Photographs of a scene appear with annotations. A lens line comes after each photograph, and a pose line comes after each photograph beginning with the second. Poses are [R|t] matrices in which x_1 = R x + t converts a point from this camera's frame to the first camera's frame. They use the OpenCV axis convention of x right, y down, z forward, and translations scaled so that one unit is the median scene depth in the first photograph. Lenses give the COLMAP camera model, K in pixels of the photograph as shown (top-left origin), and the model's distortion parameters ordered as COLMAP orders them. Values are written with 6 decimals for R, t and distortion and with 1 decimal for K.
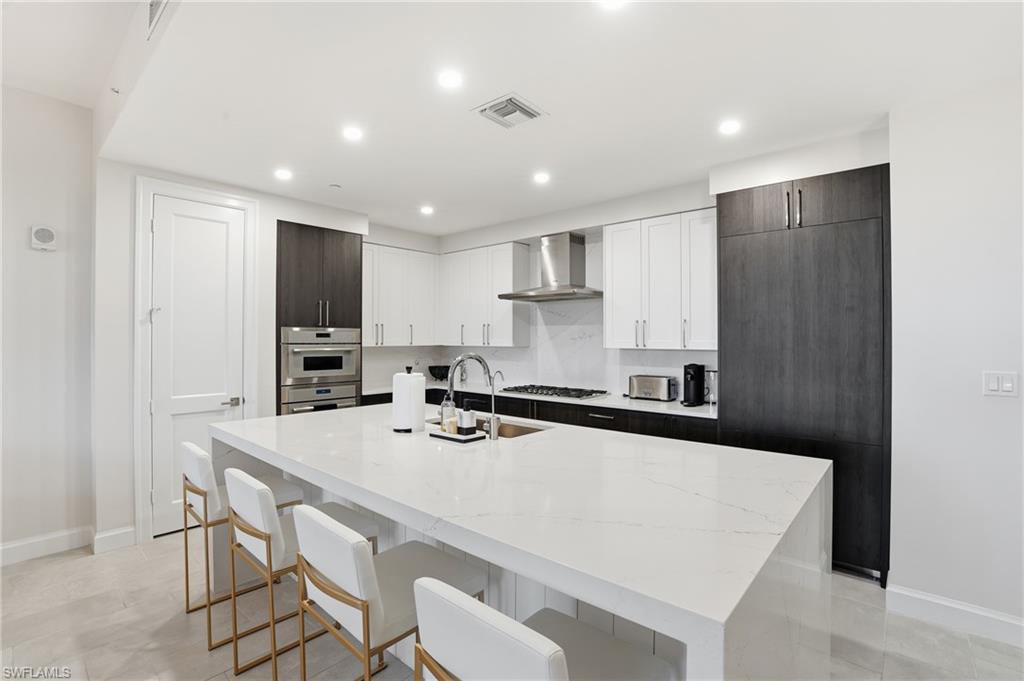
lens RADIAL K [[472.3, 0, 512.0], [0, 472.3, 340.5], [0, 0, 1]] dist [-0.067397, 0.022842]
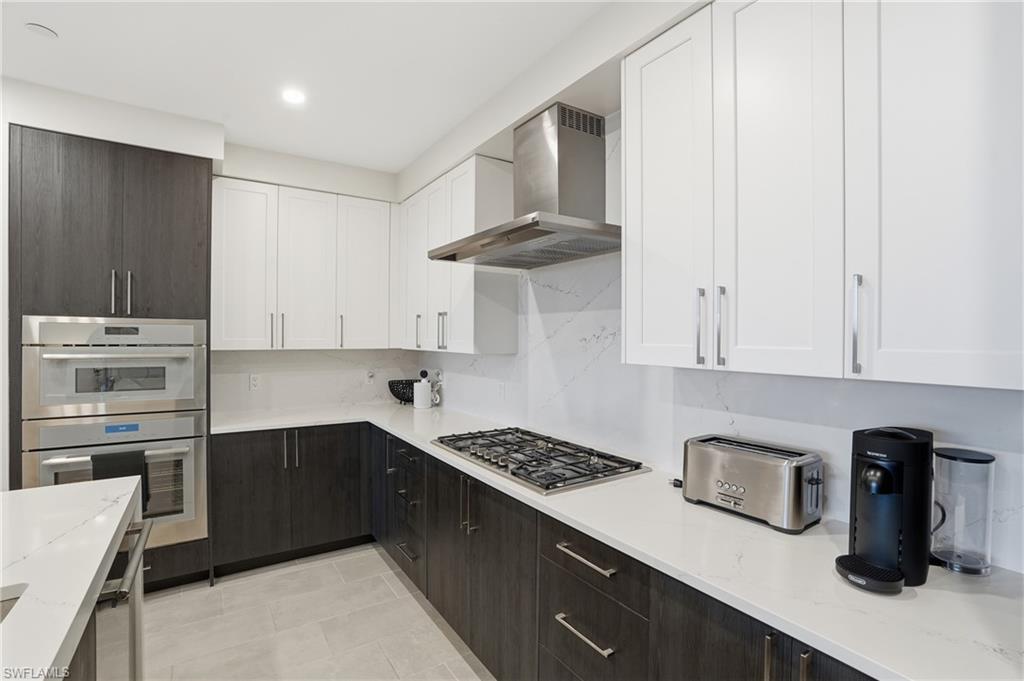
lens RADIAL K [[472.3, 0, 512.0], [0, 472.3, 340.5], [0, 0, 1]] dist [-0.067397, 0.022842]
pose [[0.965393, 0.007112, -0.260701, 0.198371], [-0.006889, 0.999975, 0.001771, -0.003111], [0.260707, 0.000086, 0.965418, 0.563093]]
